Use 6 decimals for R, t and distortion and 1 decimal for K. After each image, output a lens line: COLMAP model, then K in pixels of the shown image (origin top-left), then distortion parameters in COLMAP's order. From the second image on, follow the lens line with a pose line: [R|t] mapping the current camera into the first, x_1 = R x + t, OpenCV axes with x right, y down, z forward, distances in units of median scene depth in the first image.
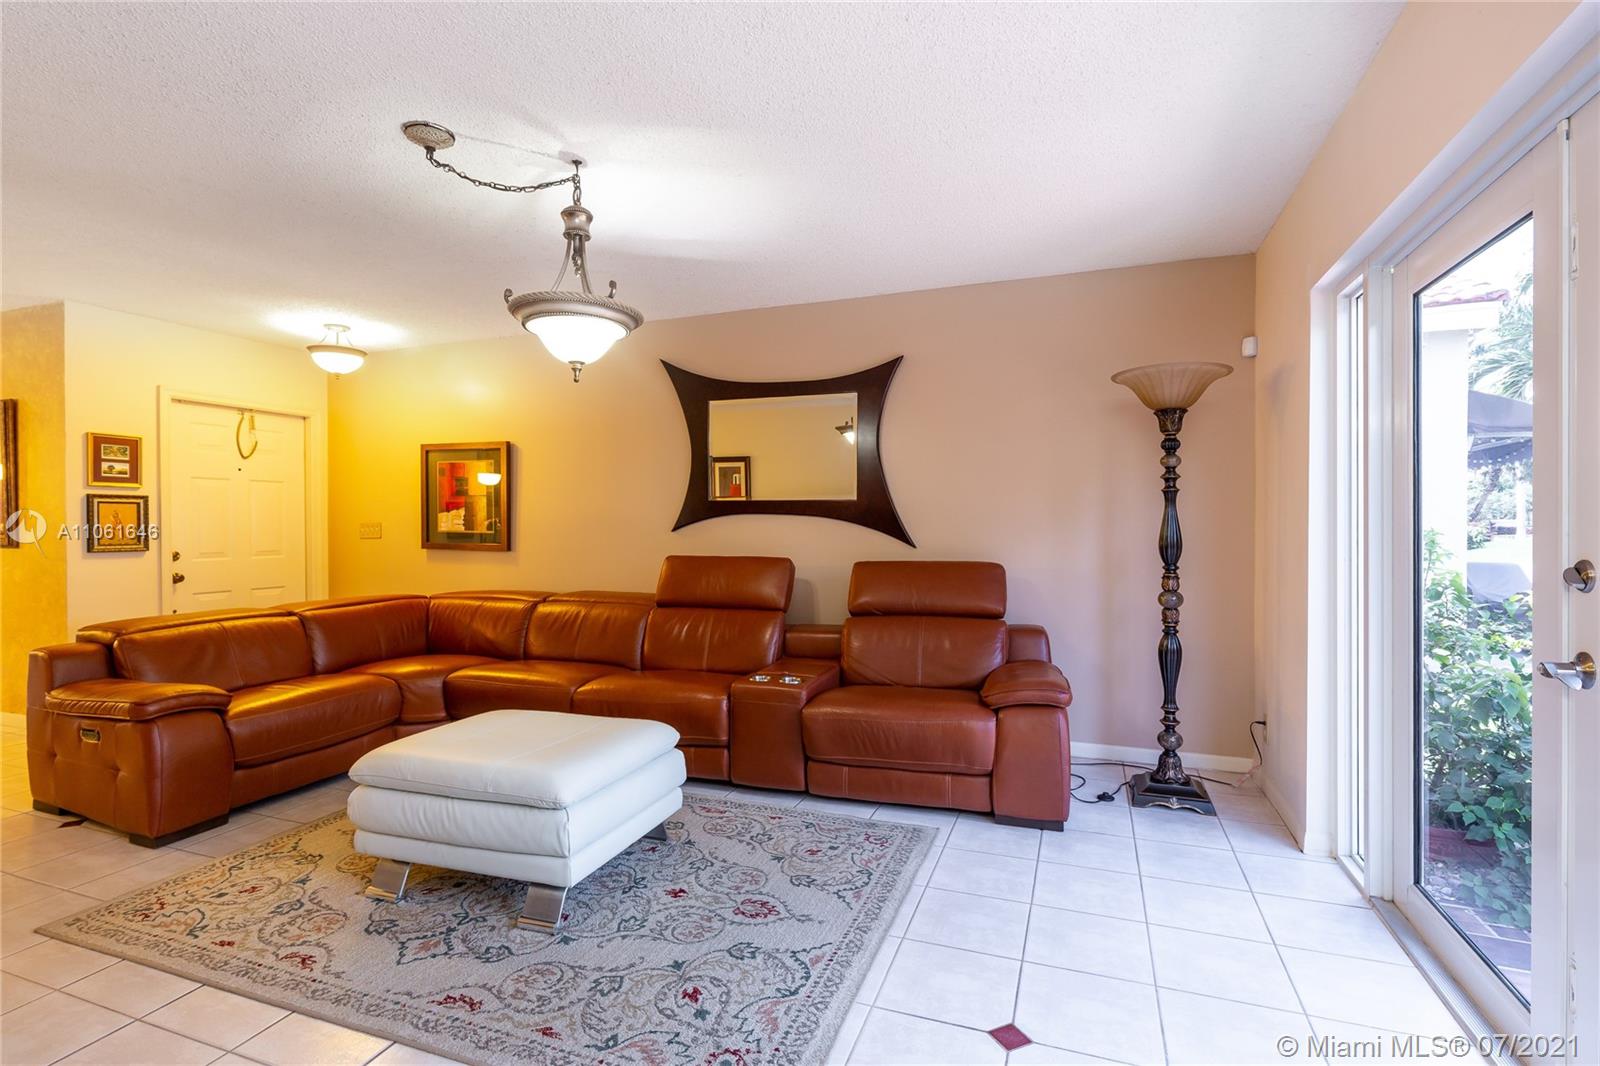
lens RADIAL K [[759.6, 0, 828.1], [0, 759.6, 520.0], [0, 0, 1]] dist [-0.000756, 0.001838]
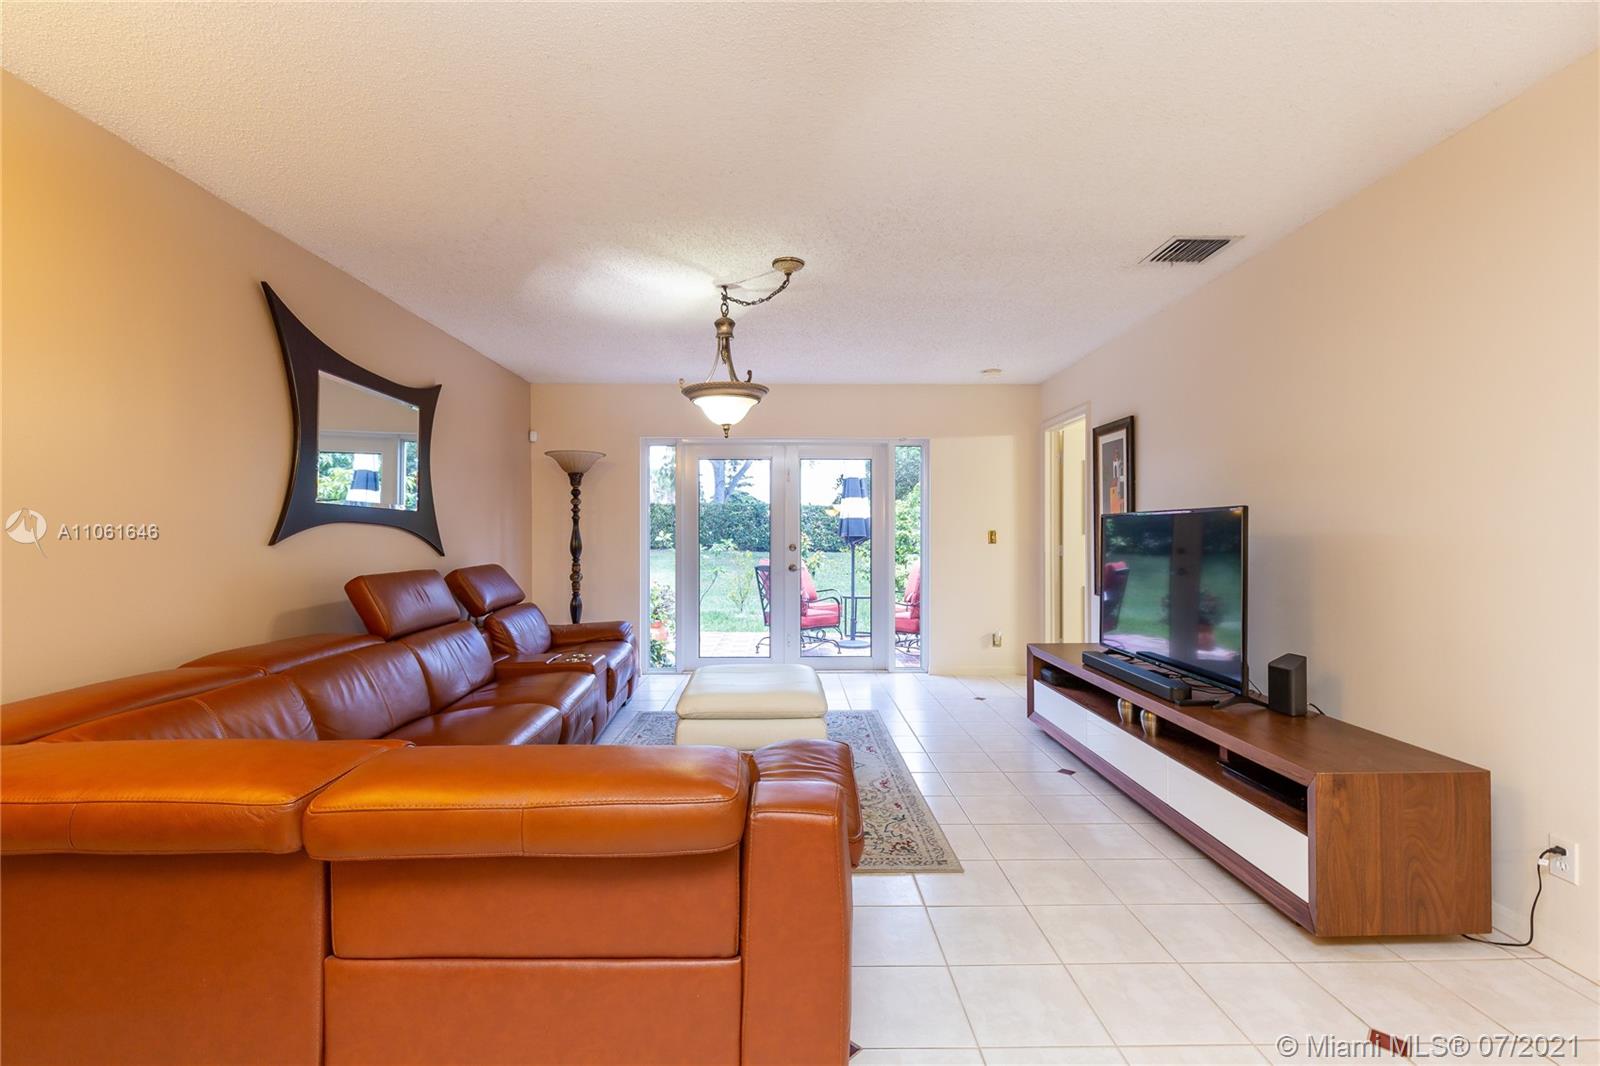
lens RADIAL K [[759.6, 0, 796.4], [0, 759.6, 525.3], [0, 0, 1]] dist [-0.000756, 0.001838]
pose [[-0.368667, 0.017451, 0.929398, -1.451013], [-0.001475, 0.999812, -0.019359, 0.014326], [-0.929560, -0.008508, -0.368572, 1.186736]]
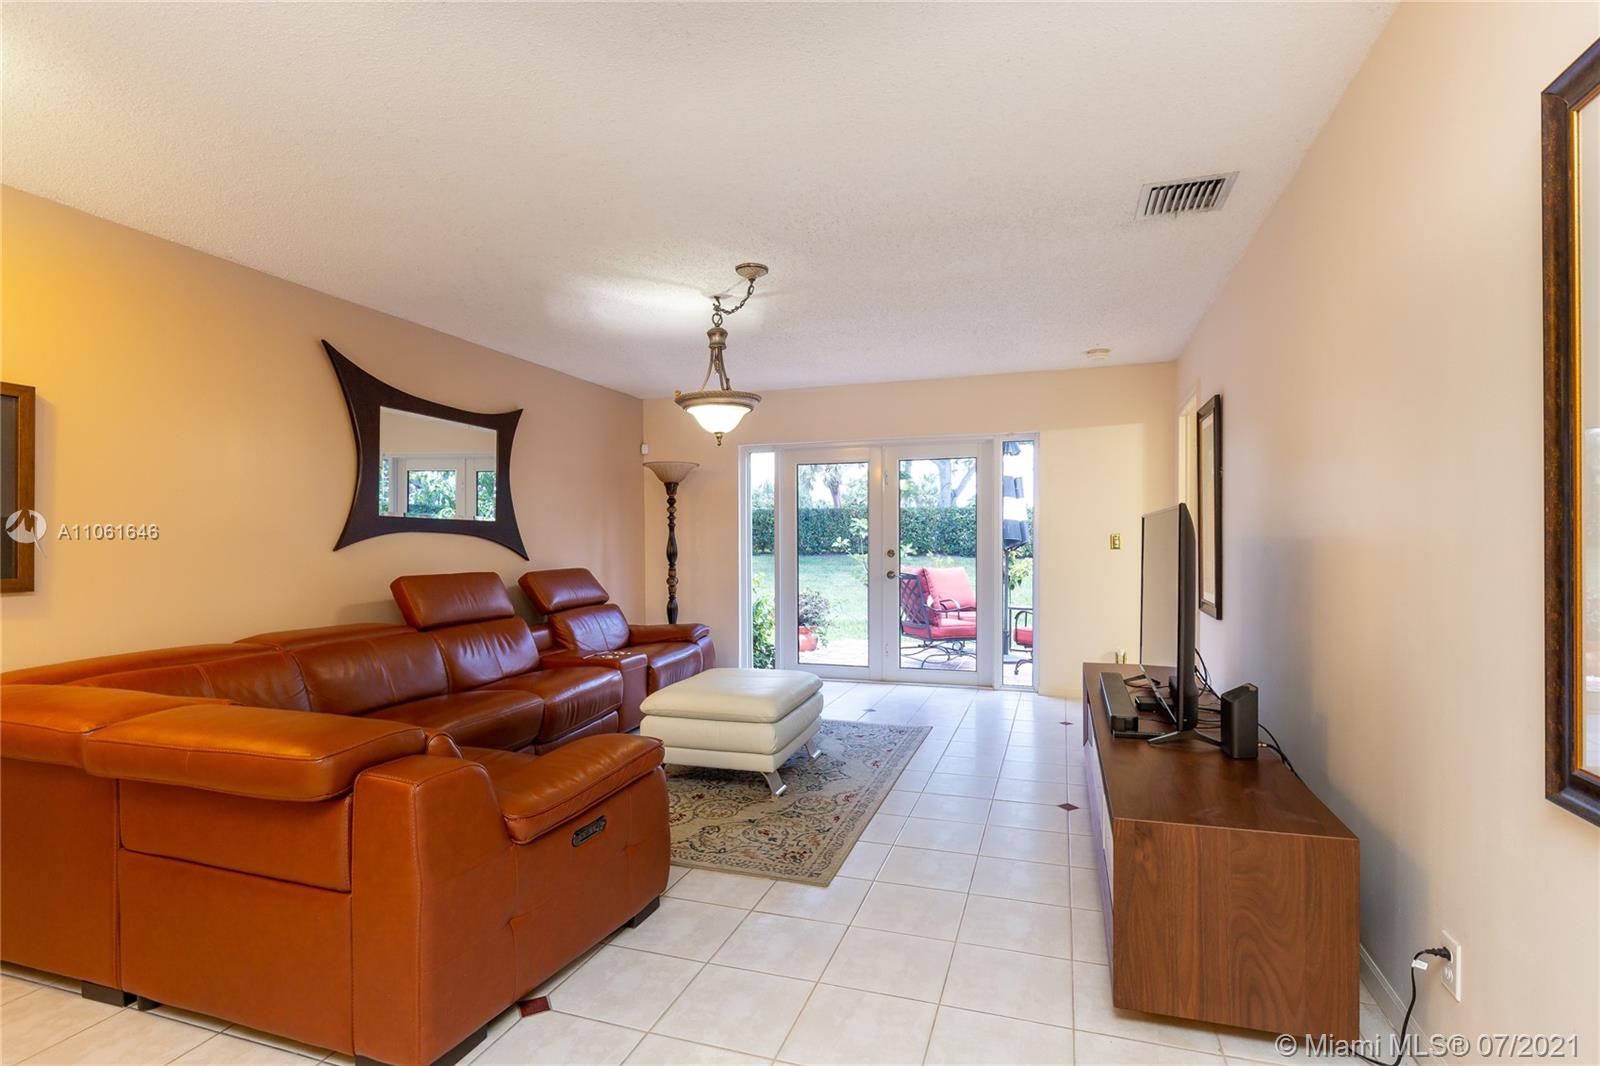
lens RADIAL K [[796.4, 0, 789.2], [0, 796.4, 543.1], [0, 0, 1]] dist [-0.001078, -0.001829]
pose [[-0.031474, 0.003176, 0.999500, -1.587930], [0.001172, 0.999994, -0.003141, 0.013819], [-0.999504, 0.001073, -0.031478, 0.769909]]
